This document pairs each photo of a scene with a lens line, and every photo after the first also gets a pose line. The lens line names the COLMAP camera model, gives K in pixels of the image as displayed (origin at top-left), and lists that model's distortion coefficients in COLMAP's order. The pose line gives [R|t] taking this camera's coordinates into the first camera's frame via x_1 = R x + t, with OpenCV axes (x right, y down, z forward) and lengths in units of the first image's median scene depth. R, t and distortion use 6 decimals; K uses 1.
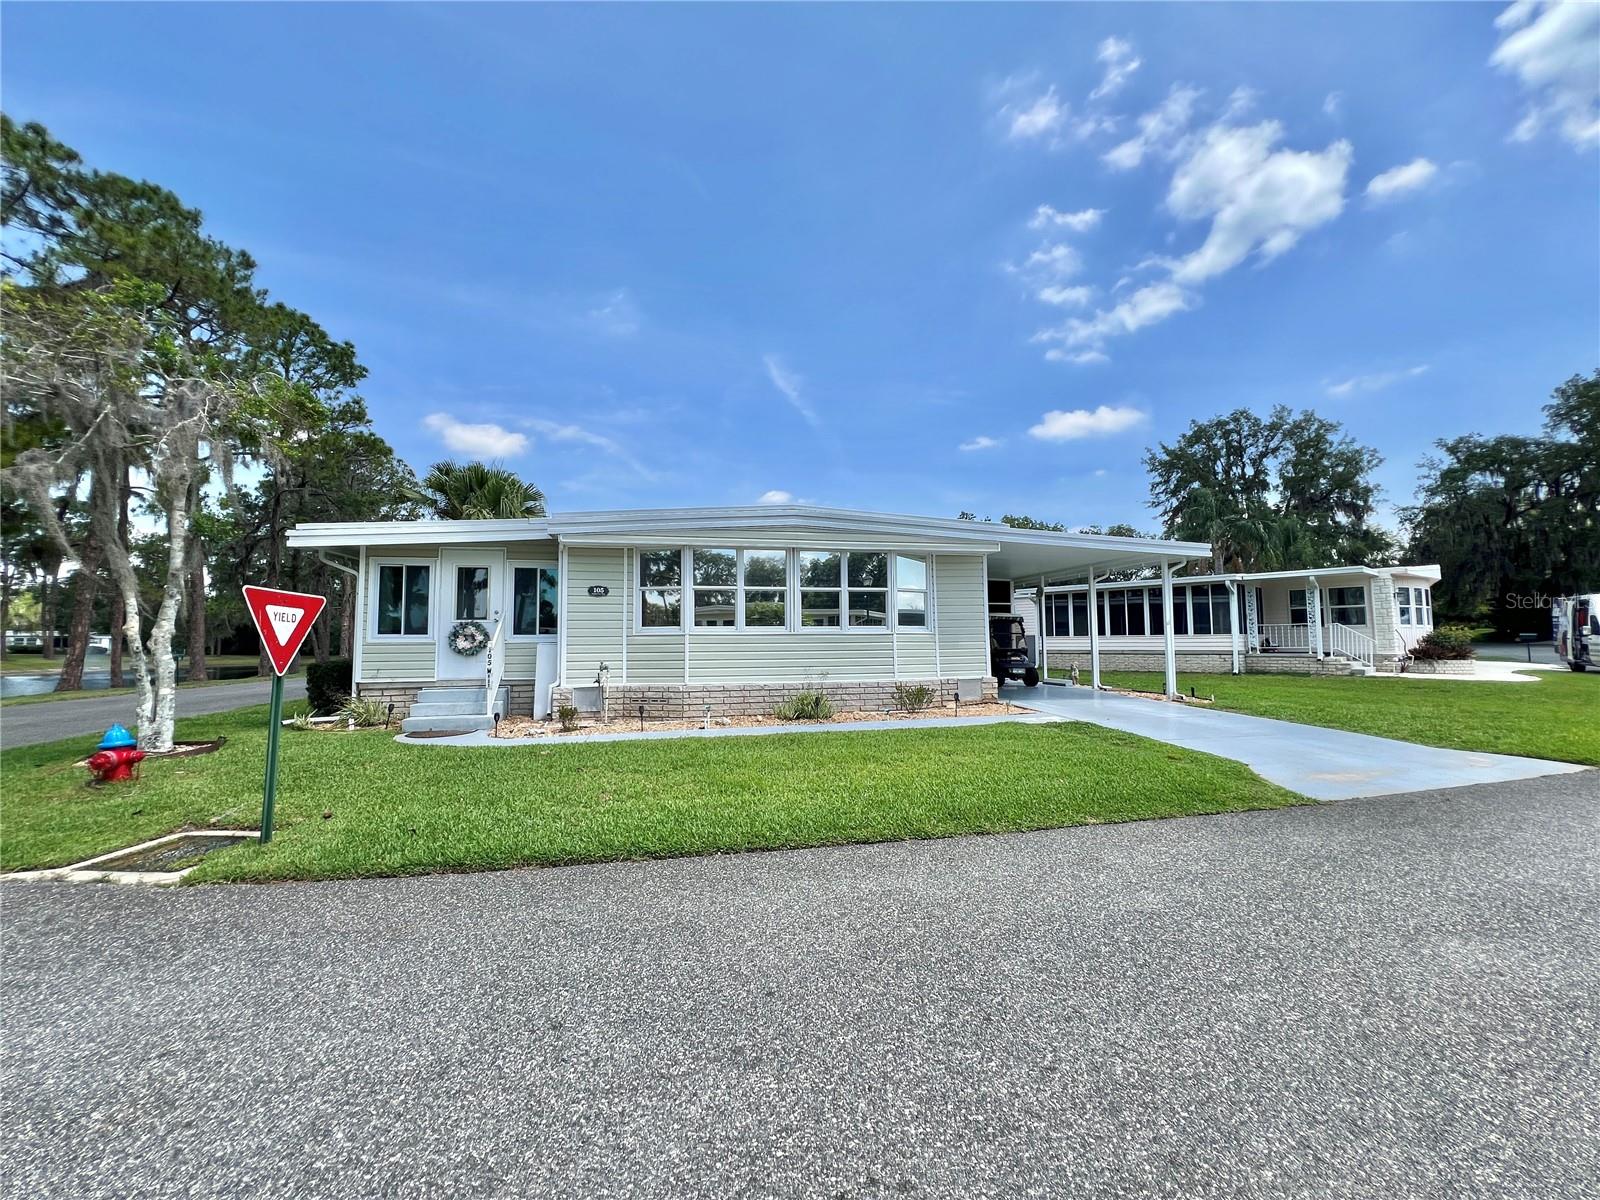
lens RADIAL K [[641.0, 0, 797.8], [0, 641.0, 599.0], [0, 0, 1]] dist [-0.000167, 0.000484]
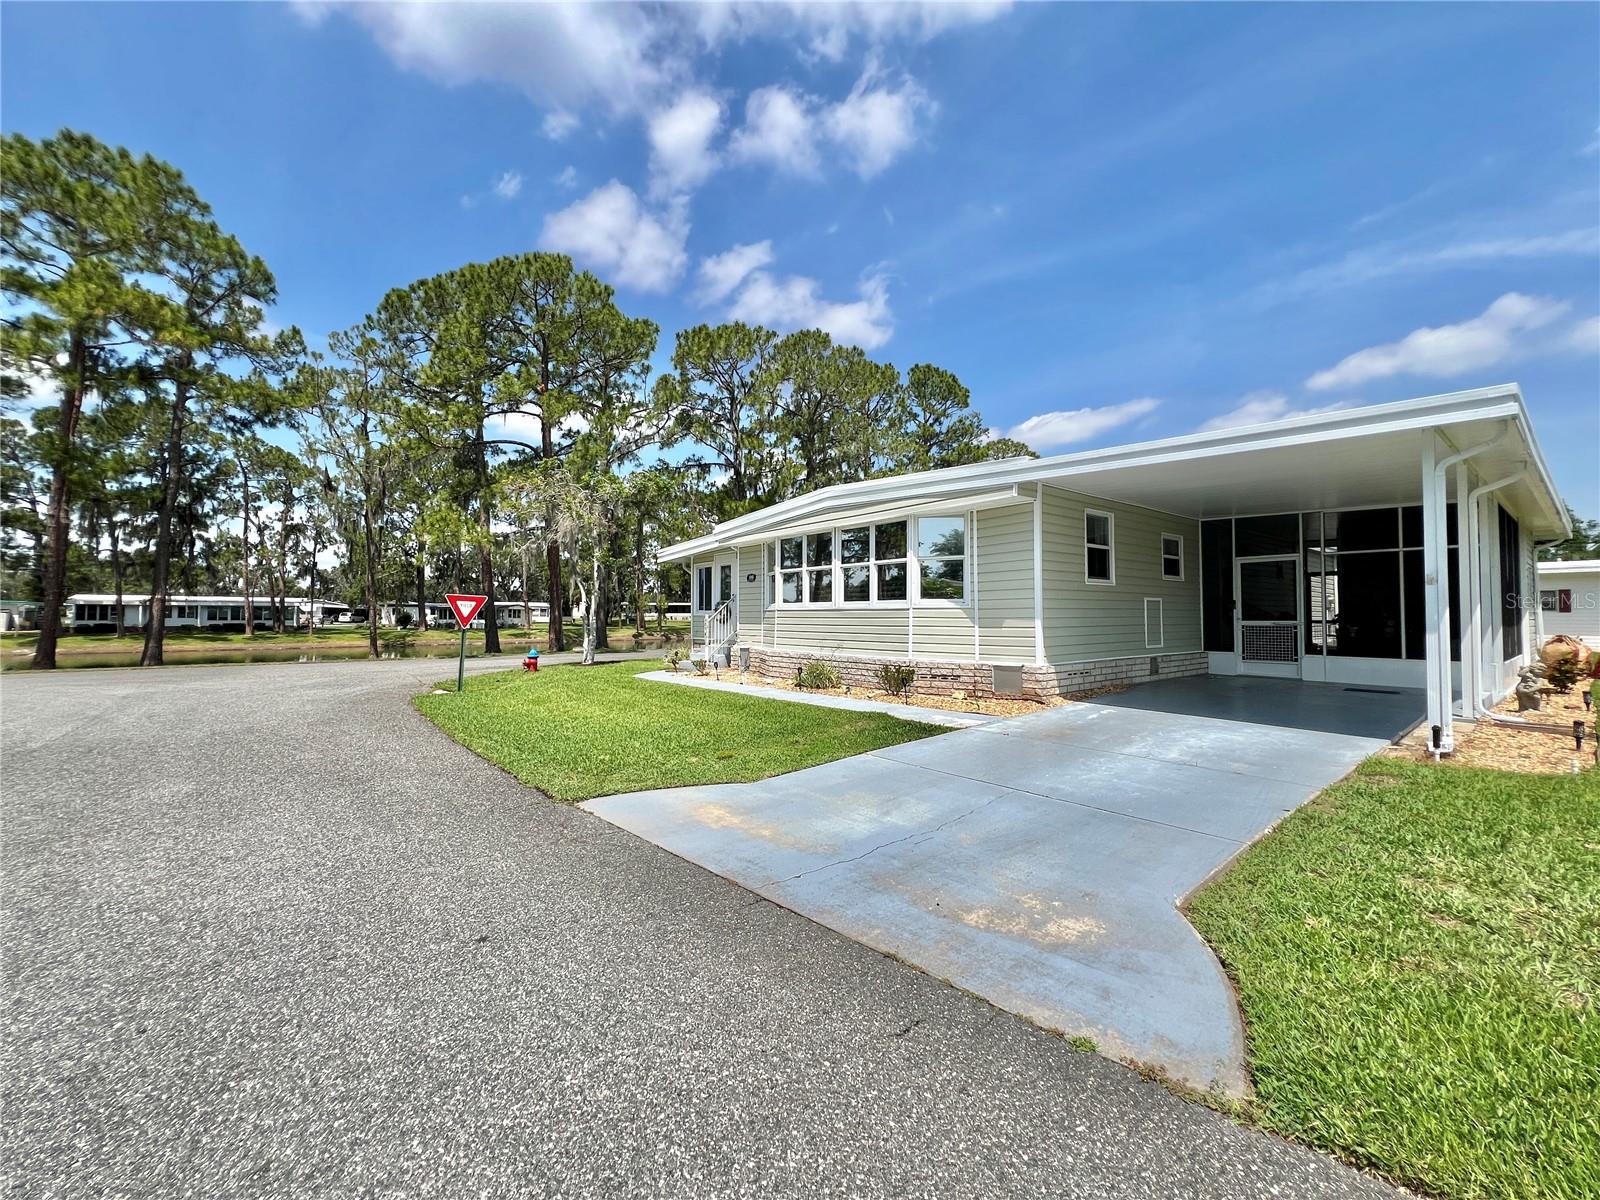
lens RADIAL K [[641.0, 0, 779.3], [0, 641.0, 602.5], [0, 0, 1]] dist [-0.000167, 0.000484]
pose [[0.433355, -0.011462, -0.901150, 0.925779], [0.057337, 0.998244, 0.014876, 0.023147], [0.899397, -0.058116, 0.433252, 0.468499]]
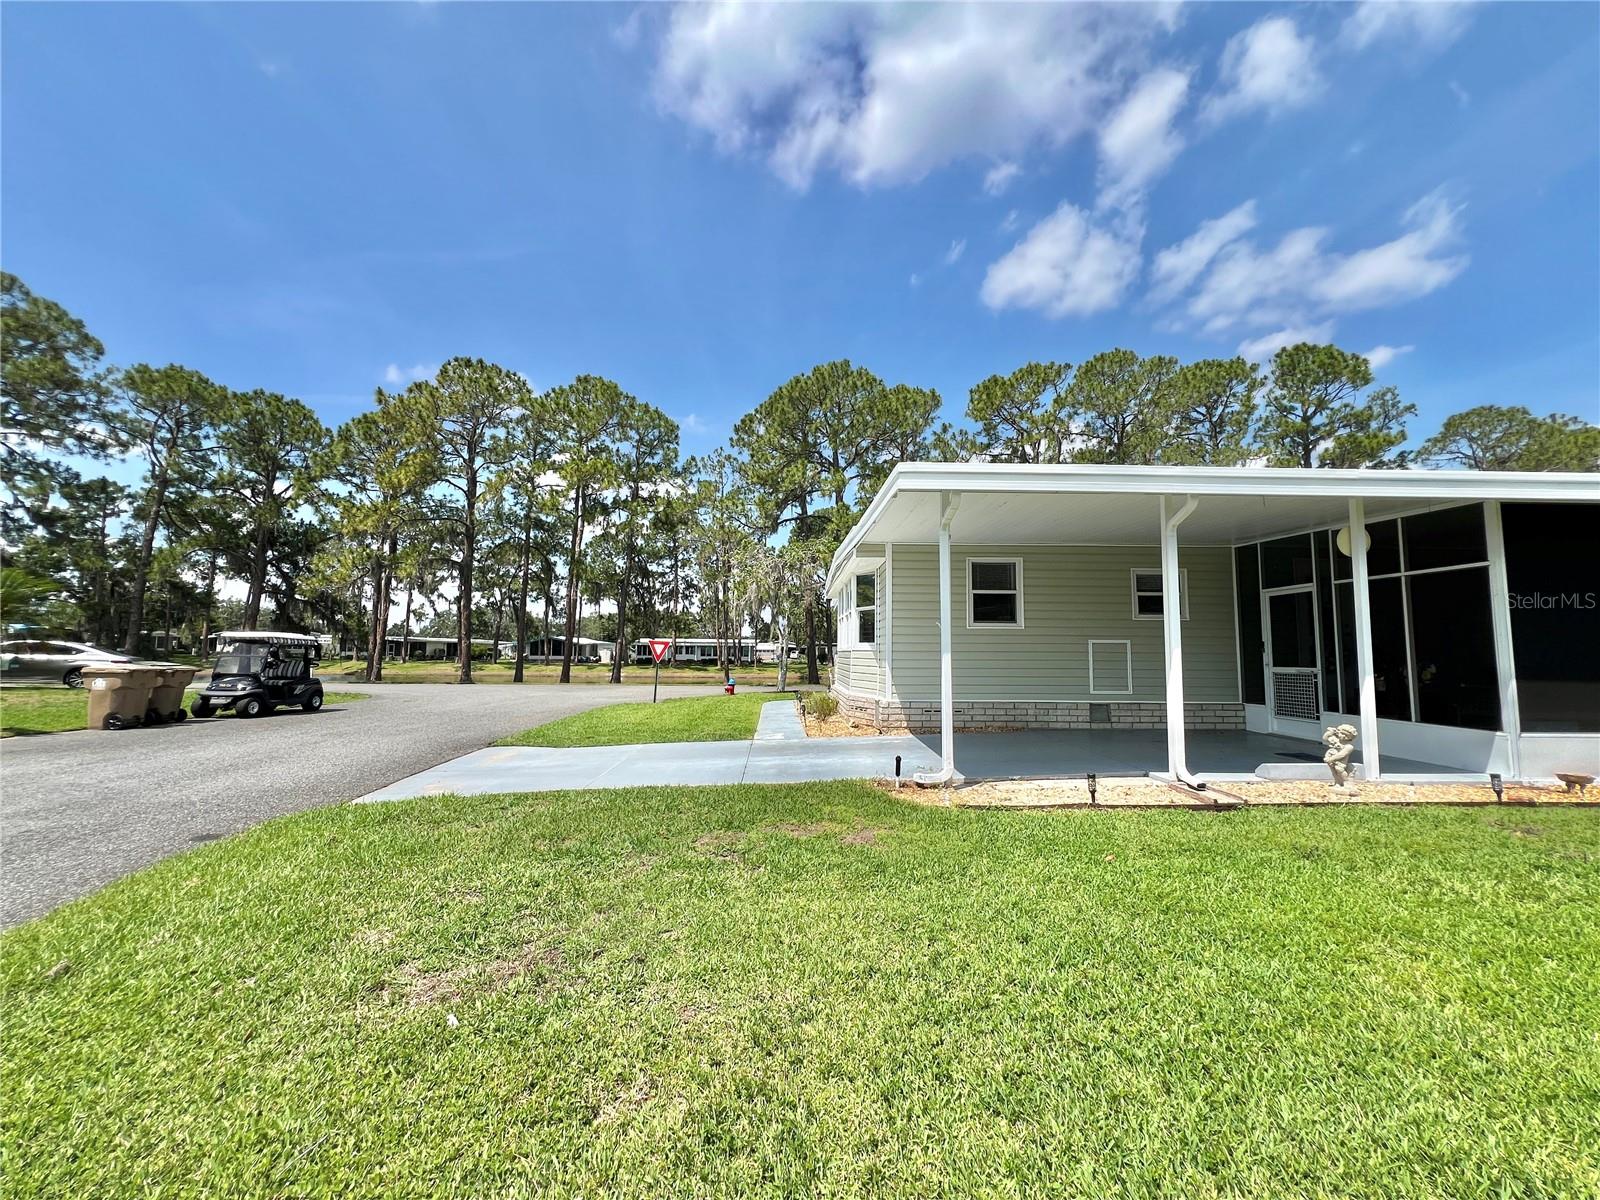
lens RADIAL K [[641.0, 0, 792.6], [0, 641.0, 608.8], [0, 0, 1]] dist [-0.000167, 0.000484]
pose [[-0.203681, -0.061444, -0.977107, 1.367309], [0.061016, 0.995292, -0.075306, 0.069229], [0.977134, -0.074958, -0.198973, 1.325535]]
